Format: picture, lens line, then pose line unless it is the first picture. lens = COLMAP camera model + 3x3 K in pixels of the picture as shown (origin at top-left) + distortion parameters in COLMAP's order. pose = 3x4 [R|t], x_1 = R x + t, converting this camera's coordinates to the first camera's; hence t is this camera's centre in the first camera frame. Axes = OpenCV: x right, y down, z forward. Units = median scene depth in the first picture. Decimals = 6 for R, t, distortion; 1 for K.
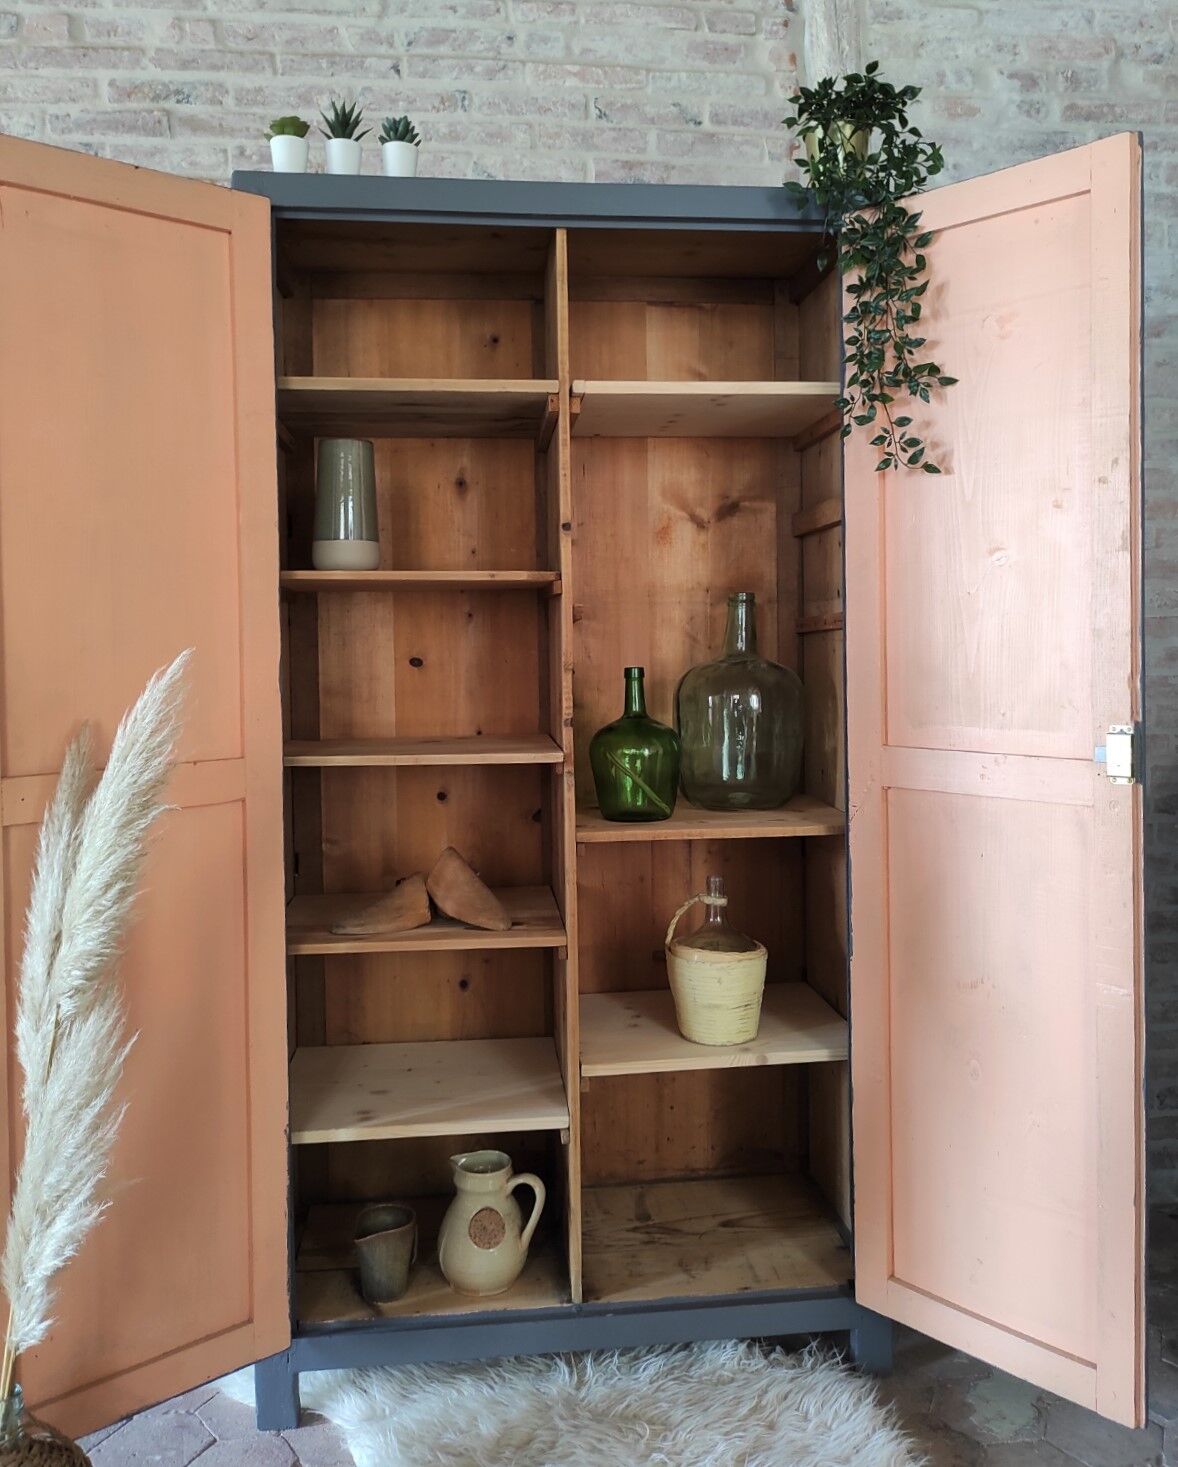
lens RADIAL K [[1233.0, 0, 603.6], [0, 1233.0, 665.7], [0, 0, 1]] dist [0.071006, -0.084615]
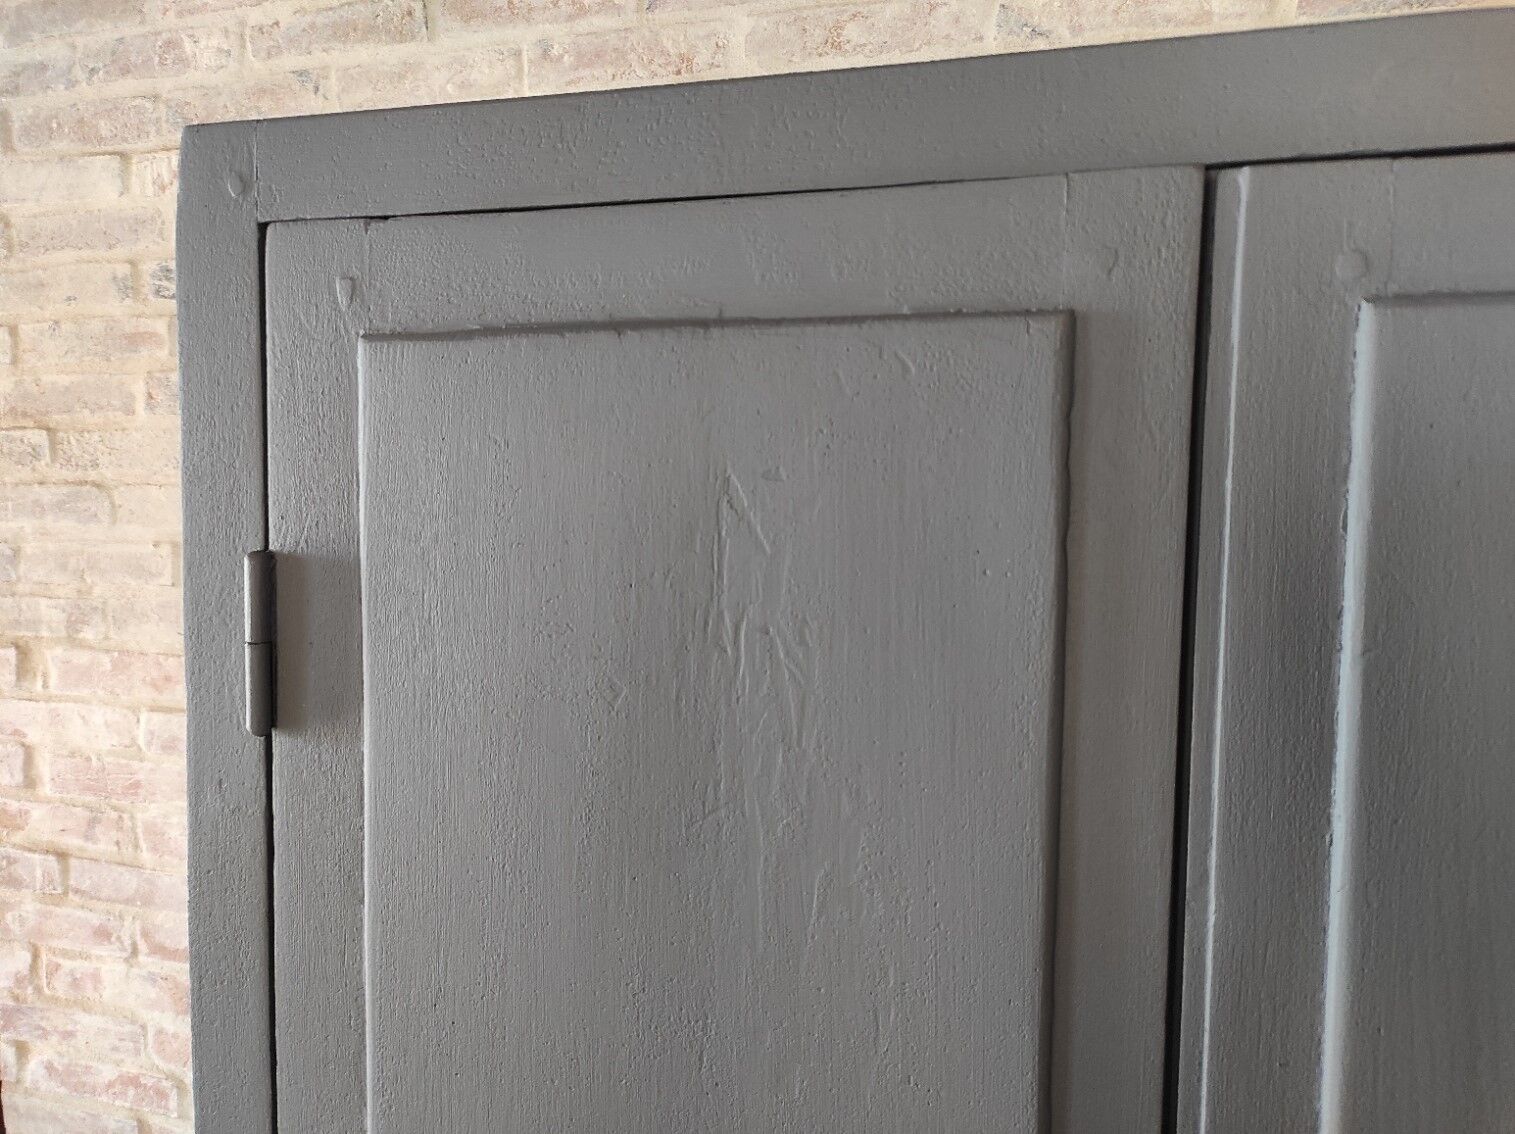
lens RADIAL K [[1137.8, 0, 757.5], [0, 1137.8, 567.0], [0, 0, 1]] dist [0.037719, -0.038546]
pose [[0.918346, 0.053710, -0.392117, -0.013402], [-0.028536, 0.997156, 0.069753, -0.236283], [0.394748, -0.052868, 0.917267, 0.593513]]
